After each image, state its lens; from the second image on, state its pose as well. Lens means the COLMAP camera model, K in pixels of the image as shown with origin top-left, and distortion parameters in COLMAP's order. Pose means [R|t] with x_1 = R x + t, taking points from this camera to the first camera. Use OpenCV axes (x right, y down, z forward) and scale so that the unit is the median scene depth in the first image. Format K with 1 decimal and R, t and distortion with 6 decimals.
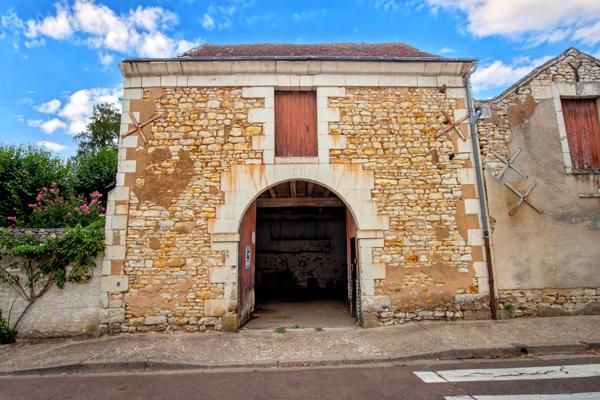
lens RADIAL K [[339.6, 0, 300.8], [0, 339.6, 200.0], [0, 0, 1]] dist [0.000217, -0.007272]
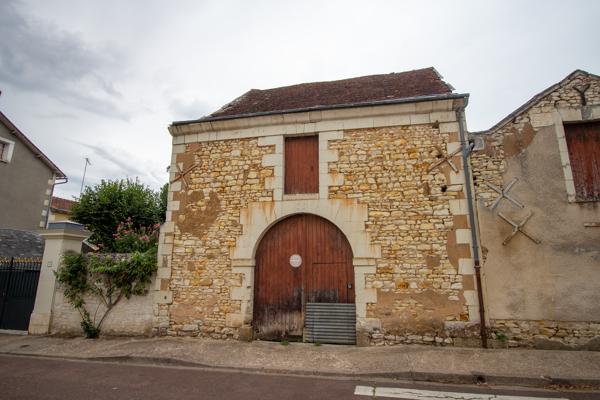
lens RADIAL K [[339.6, 0, 299.7], [0, 339.6, 199.7], [0, 0, 1]] dist [0.000217, -0.007272]
pose [[0.968459, -0.028769, -0.247506, 0.279260], [0.019553, 0.999024, -0.039613, -0.062037], [0.248404, 0.033524, 0.968076, -0.136723]]
